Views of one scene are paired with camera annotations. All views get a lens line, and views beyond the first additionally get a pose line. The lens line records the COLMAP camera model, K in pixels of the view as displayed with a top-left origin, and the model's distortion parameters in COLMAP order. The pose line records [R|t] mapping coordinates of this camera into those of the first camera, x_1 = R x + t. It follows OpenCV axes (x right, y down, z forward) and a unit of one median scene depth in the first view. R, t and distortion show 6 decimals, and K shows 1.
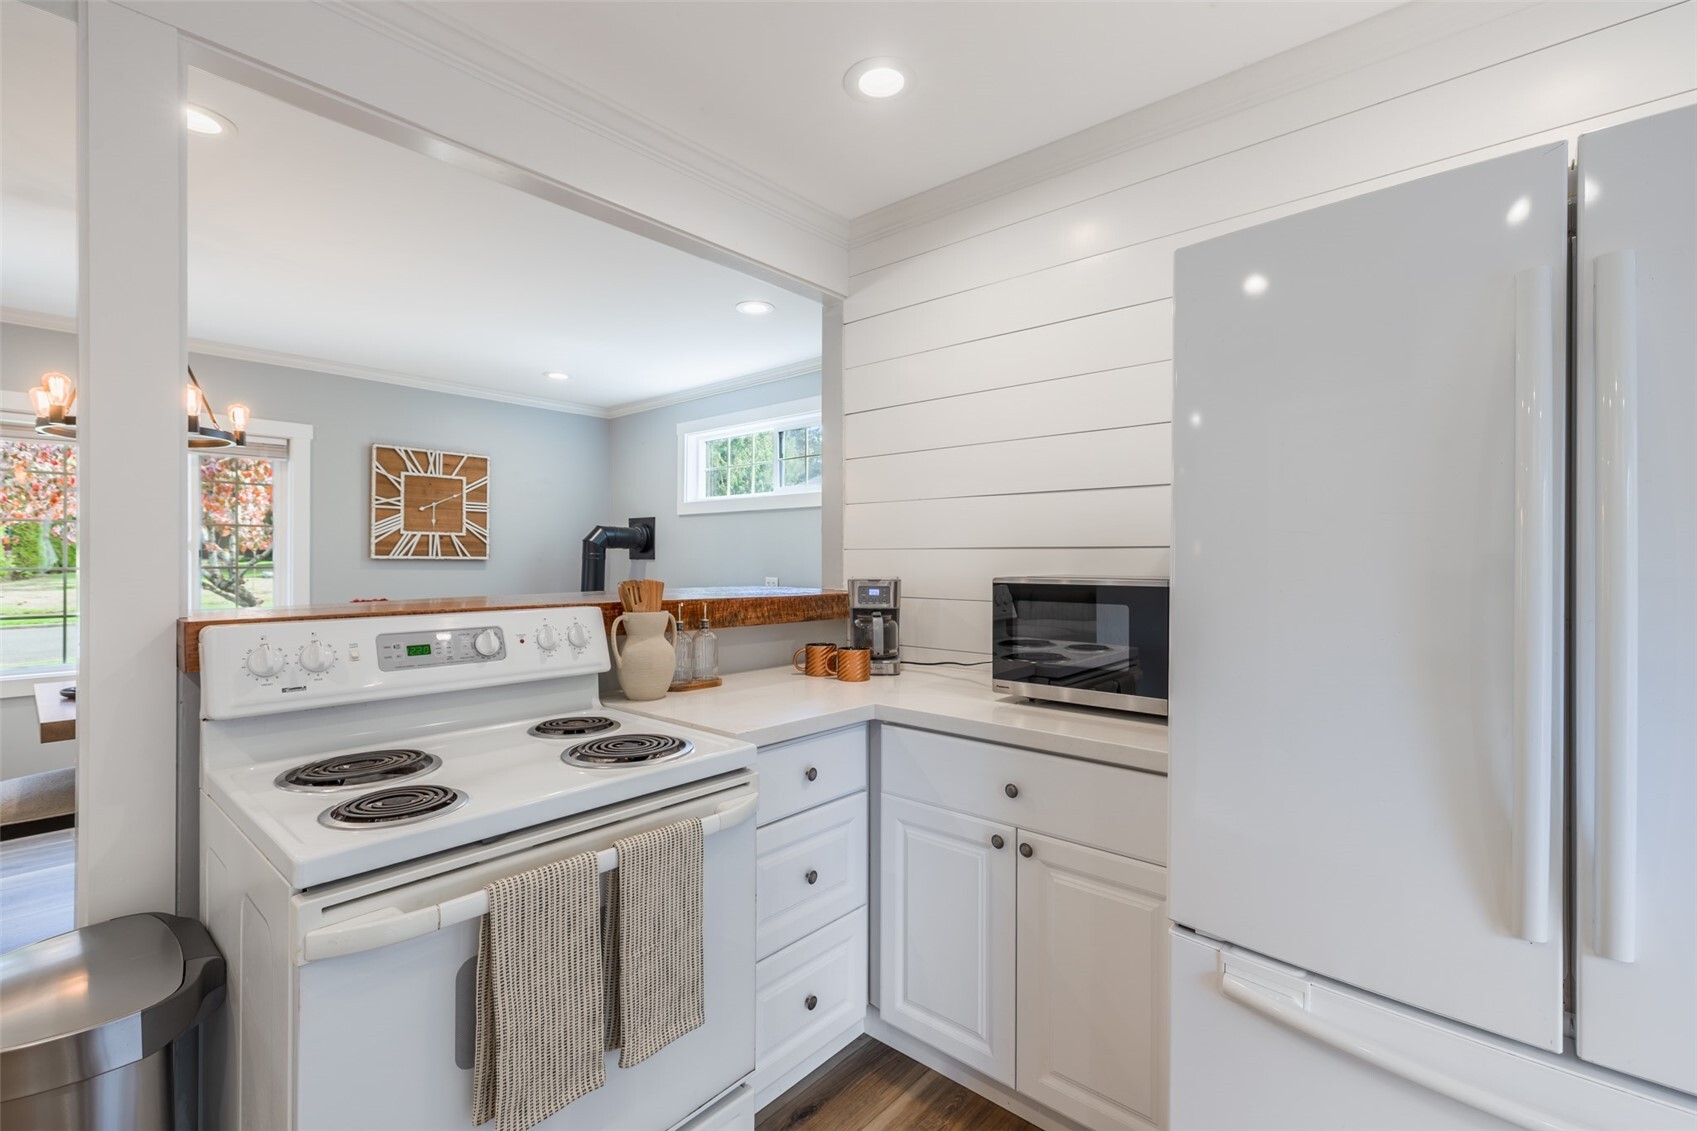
lens RADIAL K [[747.9, 0, 848.5], [0, 747.9, 565.5], [0, 0, 1]] dist [0.000614, 0.000027]
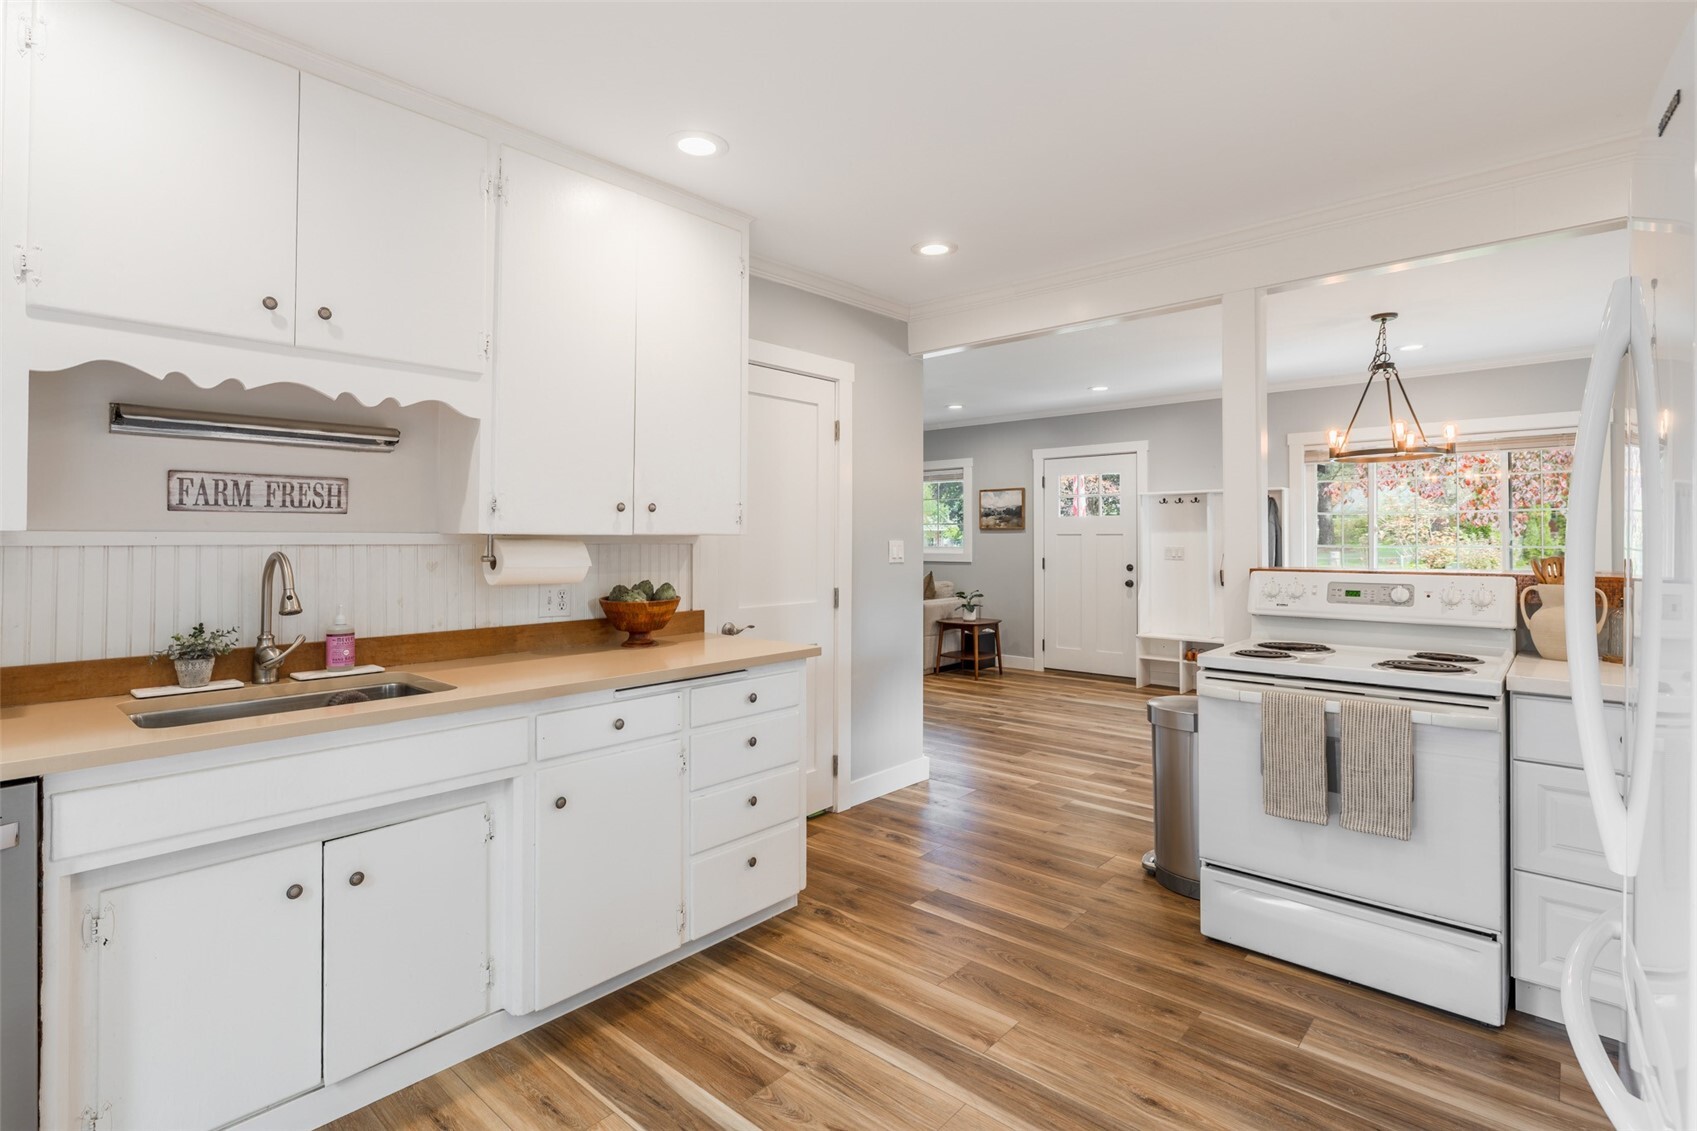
lens RADIAL K [[824.7, 0, 845.6], [0, 824.7, 535.1], [0, 0, 1]] dist [-0.096589, -0.000152]
pose [[-0.018803, -0.006672, -0.999801, 1.228845], [-0.006839, 0.999955, -0.006544, 0.000399], [0.999800, 0.006715, -0.018848, -0.112860]]
